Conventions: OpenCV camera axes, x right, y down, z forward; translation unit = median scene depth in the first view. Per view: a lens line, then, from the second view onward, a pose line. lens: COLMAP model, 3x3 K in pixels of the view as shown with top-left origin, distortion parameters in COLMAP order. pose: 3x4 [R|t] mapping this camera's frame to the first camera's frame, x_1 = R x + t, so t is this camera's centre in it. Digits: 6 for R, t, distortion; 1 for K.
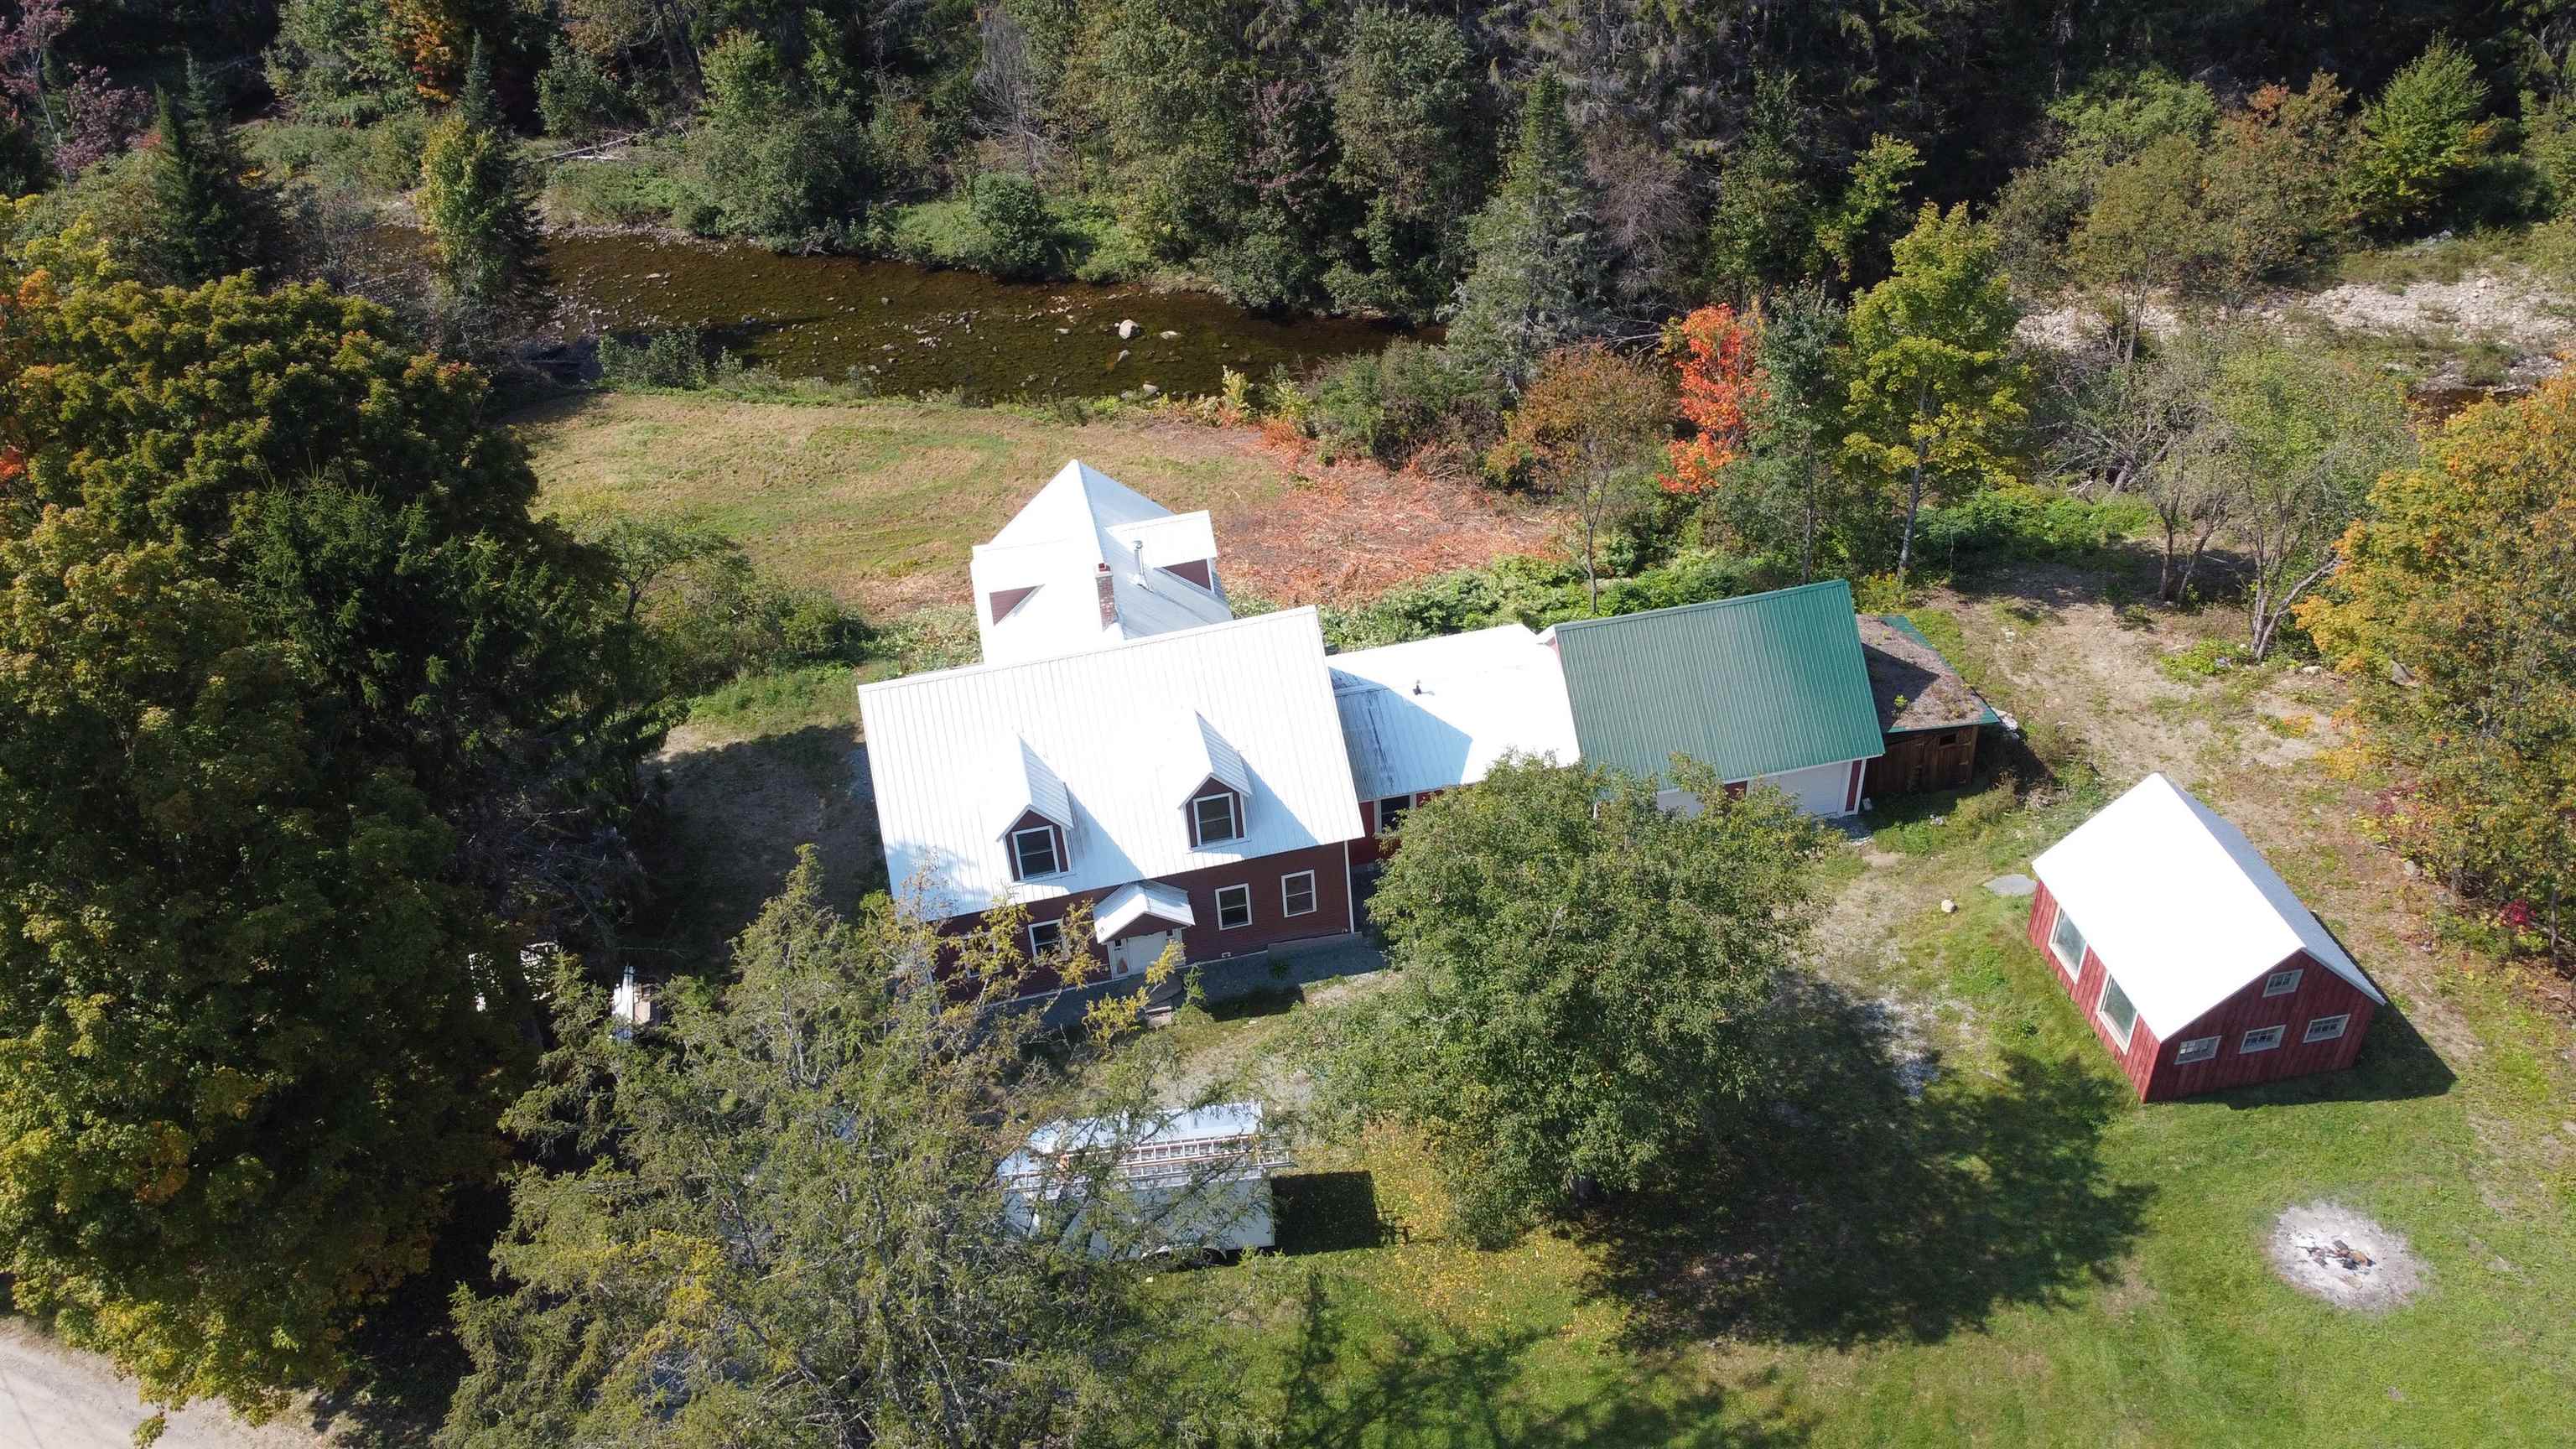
lens RADIAL K [[1995.6, 0, 1288.0], [0, 1995.6, 724.5], [0, 0, 1]] dist [0.004992, -0.008672]
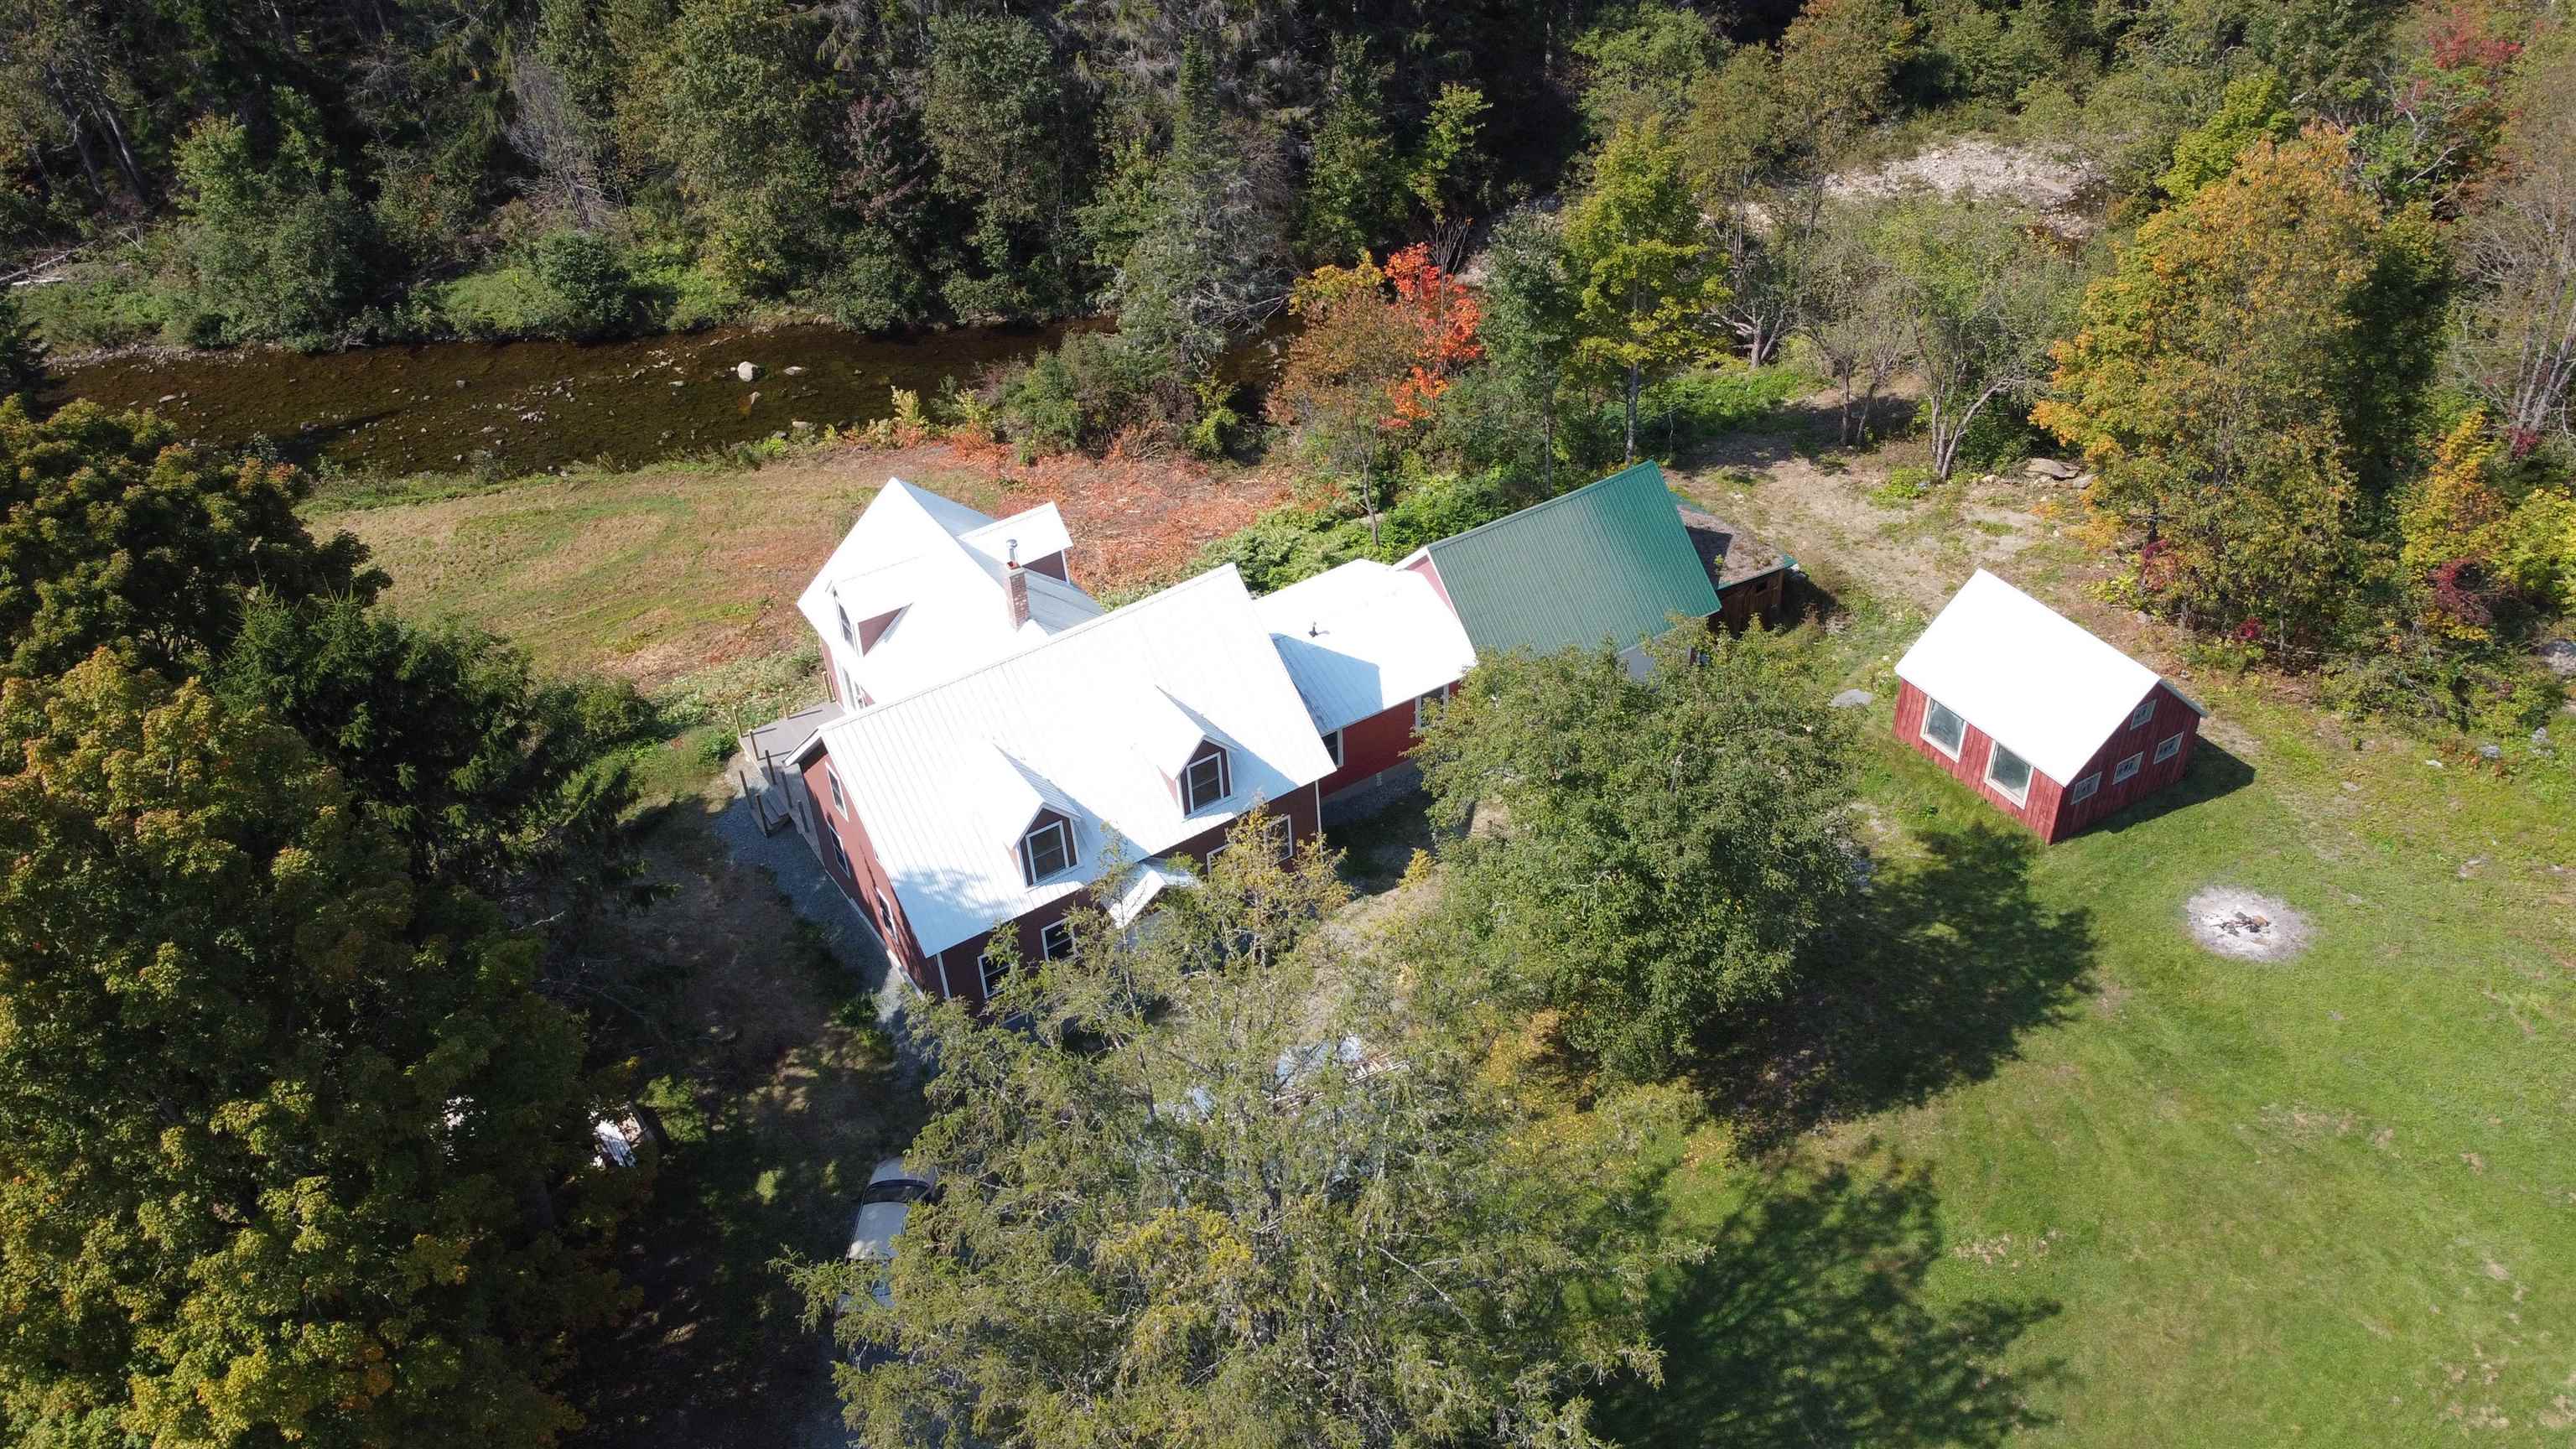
lens RADIAL K [[1995.6, 0, 1288.0], [0, 1995.6, 724.5], [0, 0, 1]] dist [0.004992, -0.008672]
pose [[0.934261, -0.201888, 0.293934, -0.170166], [0.205694, 0.978446, 0.018252, 0.005258], [-0.291283, 0.043408, 0.955652, 0.011158]]
